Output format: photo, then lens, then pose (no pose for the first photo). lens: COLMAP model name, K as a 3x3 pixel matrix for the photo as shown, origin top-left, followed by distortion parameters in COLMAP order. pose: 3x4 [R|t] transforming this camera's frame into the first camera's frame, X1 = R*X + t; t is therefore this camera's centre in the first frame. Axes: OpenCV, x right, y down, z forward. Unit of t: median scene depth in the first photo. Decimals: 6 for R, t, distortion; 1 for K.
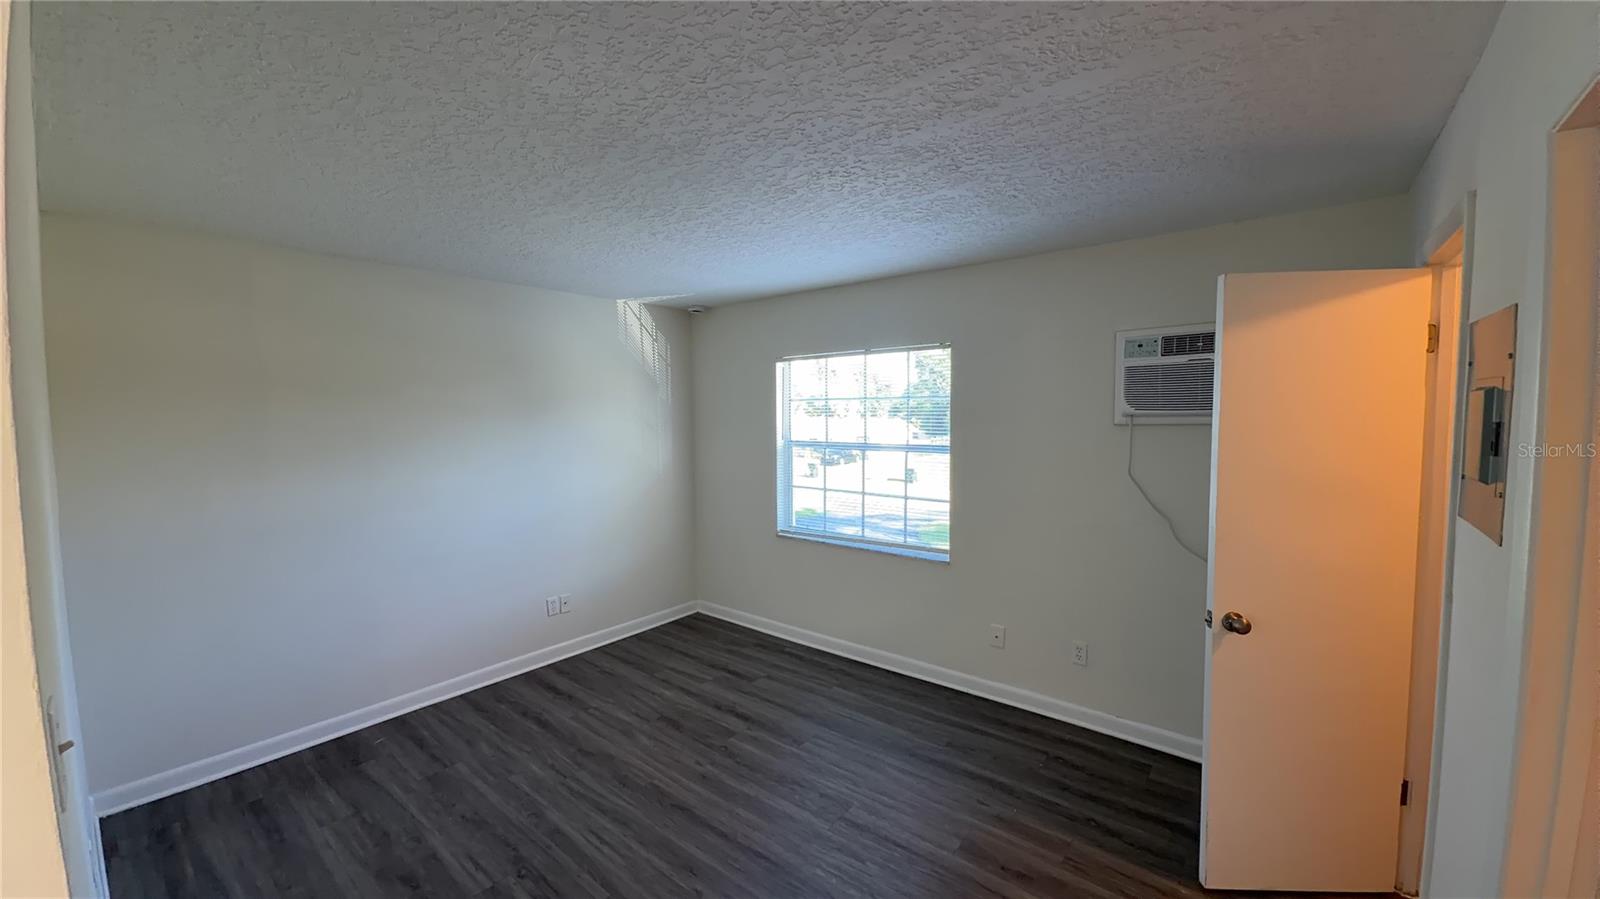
lens RADIAL K [[606.4, 0, 800.8], [0, 606.4, 437.6], [0, 0, 1]] dist [-0.000127, -0.000113]
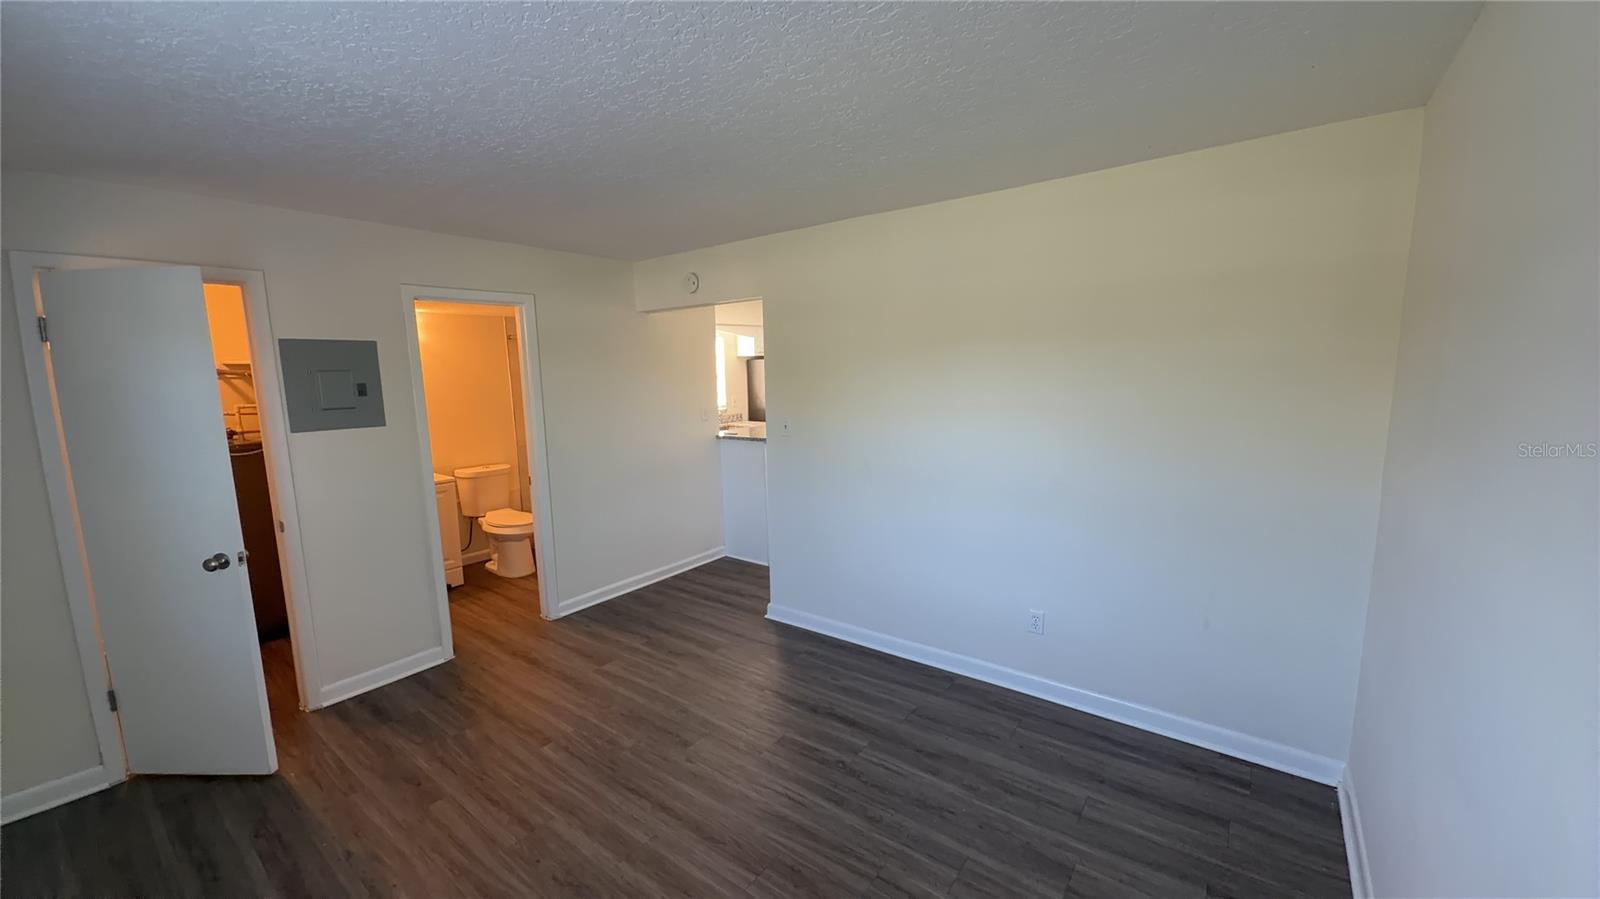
lens RADIAL K [[606.4, 0, 802.7], [0, 606.4, 452.9], [0, 0, 1]] dist [-0.000127, -0.000113]
pose [[-0.998690, 0.038791, -0.033368, -0.333838], [0.031590, 0.980430, 0.194316, -0.087547], [0.040253, 0.193007, -0.980371, 1.828383]]
